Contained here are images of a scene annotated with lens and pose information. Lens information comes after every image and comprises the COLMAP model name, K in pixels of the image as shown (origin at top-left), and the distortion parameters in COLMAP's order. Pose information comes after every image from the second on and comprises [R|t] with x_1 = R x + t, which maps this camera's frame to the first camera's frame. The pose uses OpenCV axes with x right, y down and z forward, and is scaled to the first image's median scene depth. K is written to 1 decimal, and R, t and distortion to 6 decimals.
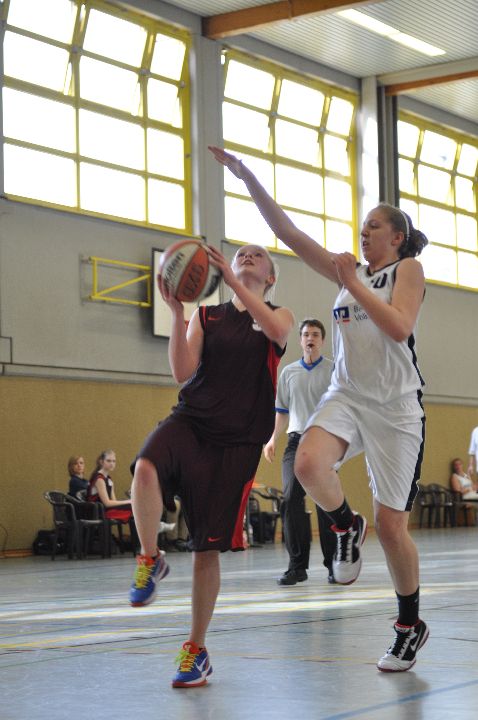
lens RADIAL K [[1675.0, 0, 286.2], [0, 1675.0, 354.9], [0, 0, 1]] dist [0.117622, 0.000000]
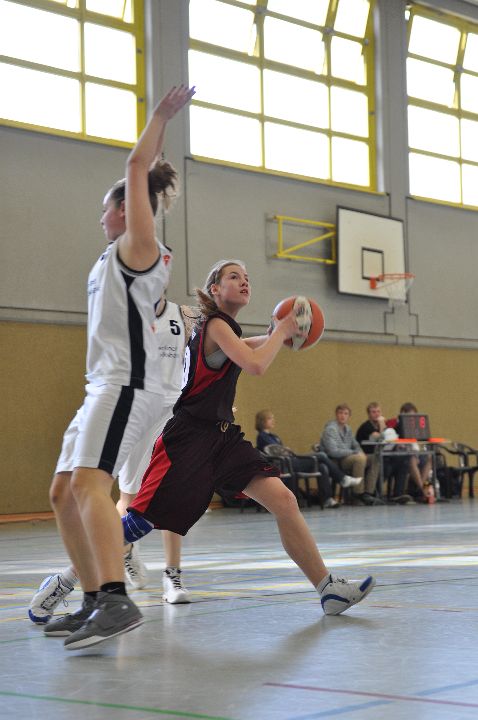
lens RADIAL K [[1675.0, 0, 239.6], [0, 1675.0, 358.3], [0, 0, 1]] dist [0.117622, 0.000000]
pose [[0.991234, -0.004038, -0.132055, -0.004653], [0.007767, 0.999585, 0.027738, -0.000332], [0.131888, -0.028521, 0.990854, -0.010514]]
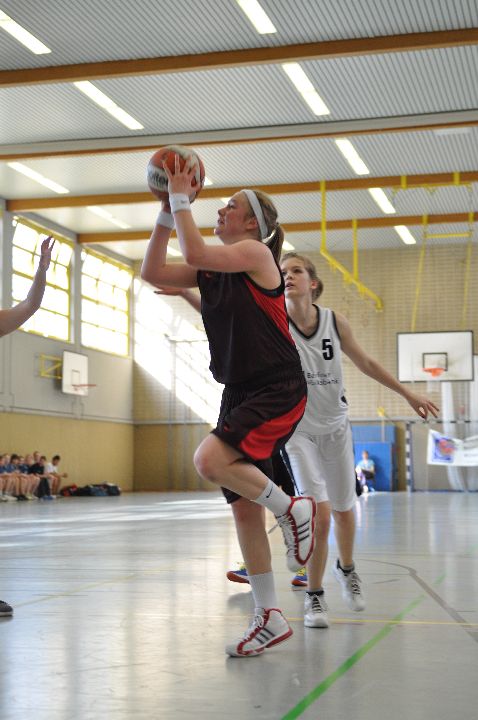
lens RADIAL K [[1327.0, 0, 252.1], [0, 1327.0, 365.0], [0, 0, 1]] dist [0.141009, 0.000000]
pose [[0.942647, 0.047488, 0.330397, -0.356330], [-0.047108, 0.998848, -0.009162, -0.037443], [-0.330451, -0.006928, 0.943798, -0.552662]]
